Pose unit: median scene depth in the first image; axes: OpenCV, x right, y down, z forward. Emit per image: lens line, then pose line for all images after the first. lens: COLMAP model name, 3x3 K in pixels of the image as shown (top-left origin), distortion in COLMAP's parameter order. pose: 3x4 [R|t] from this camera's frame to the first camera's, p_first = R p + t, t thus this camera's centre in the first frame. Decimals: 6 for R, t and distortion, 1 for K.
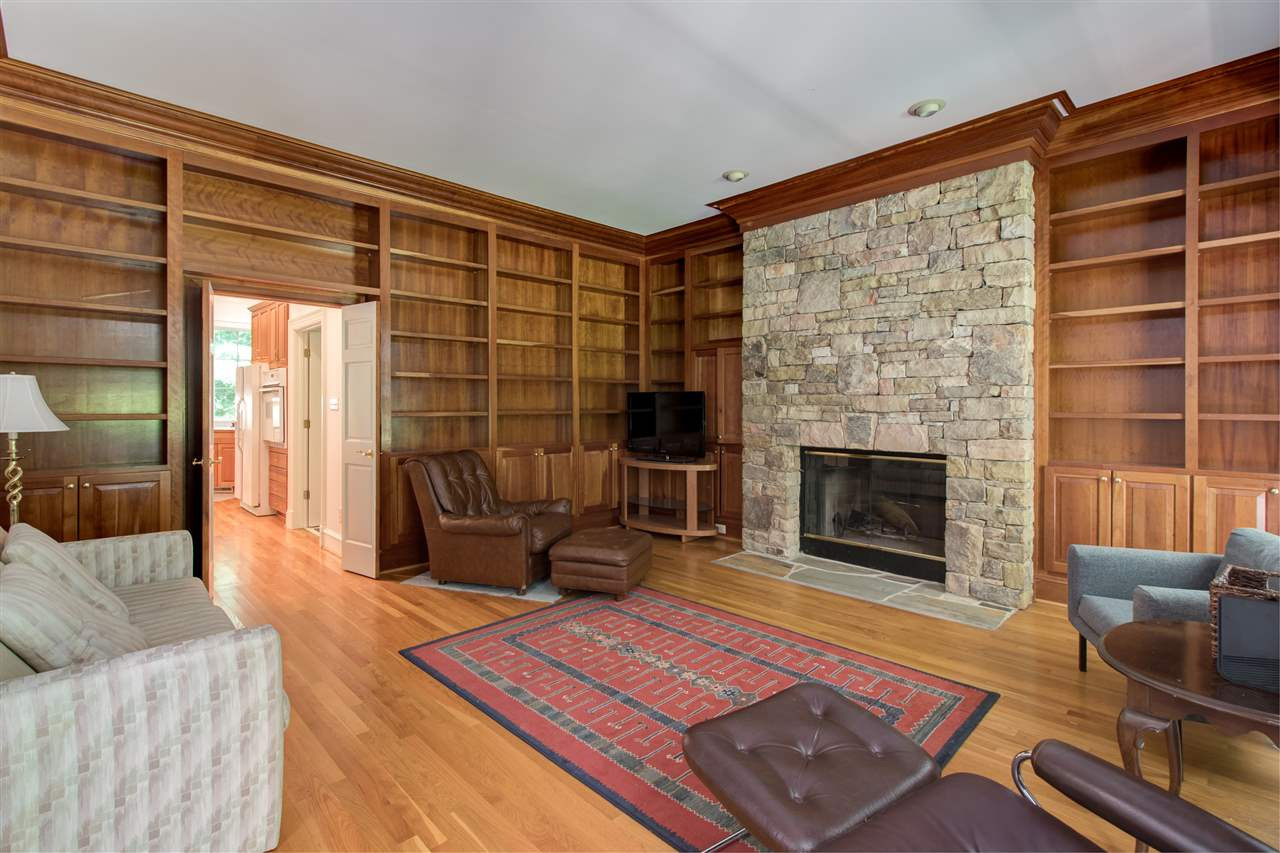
lens RADIAL K [[591.0, 0, 625.8], [0, 591.0, 402.6], [0, 0, 1]] dist [0.004962, -0.000884]
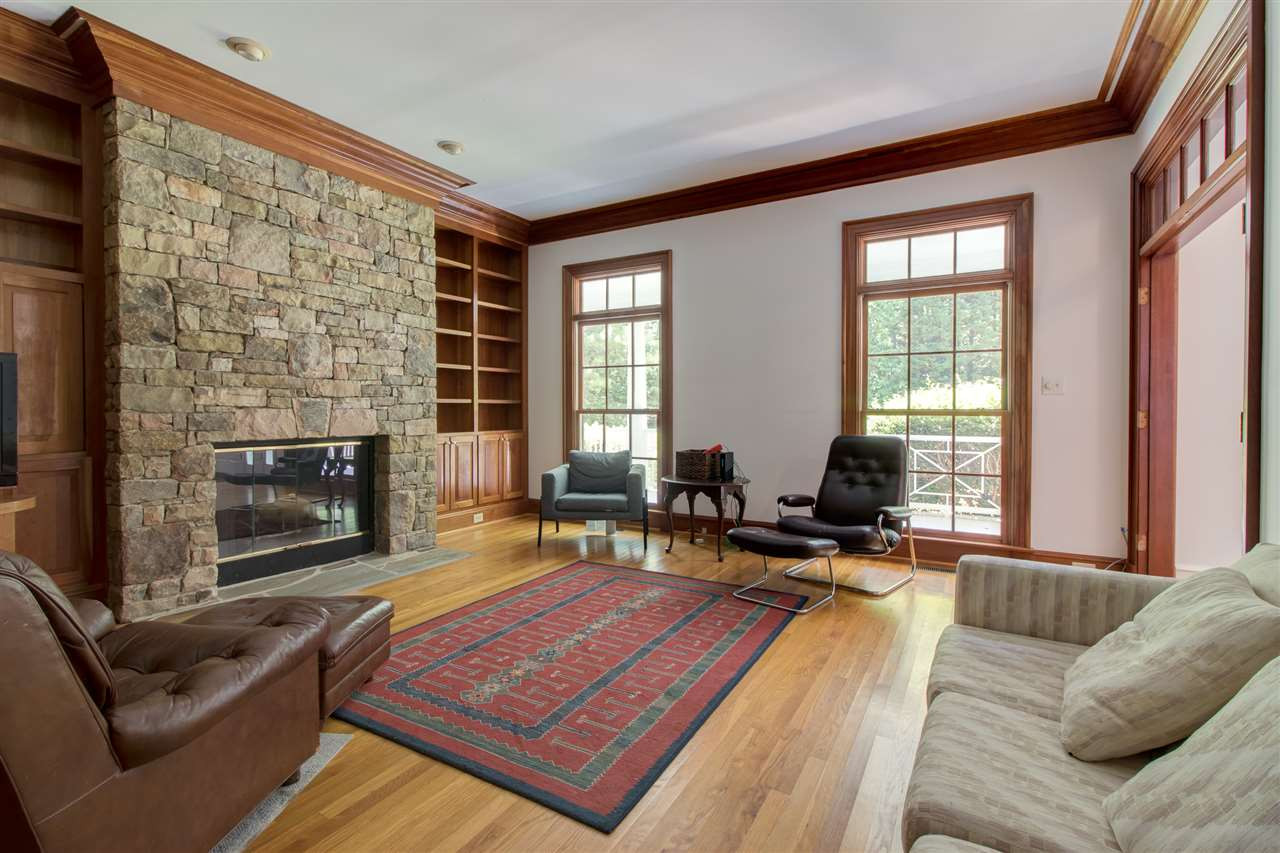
lens RADIAL K [[591.0, 0, 634.0], [0, 591.0, 412.1], [0, 0, 1]] dist [-0.000490, 0.000197]
pose [[-0.273606, -0.008278, 0.961806, -0.644383], [-0.004142, 0.999964, 0.007428, 0.032091], [-0.961833, -0.001952, -0.273630, 0.813011]]
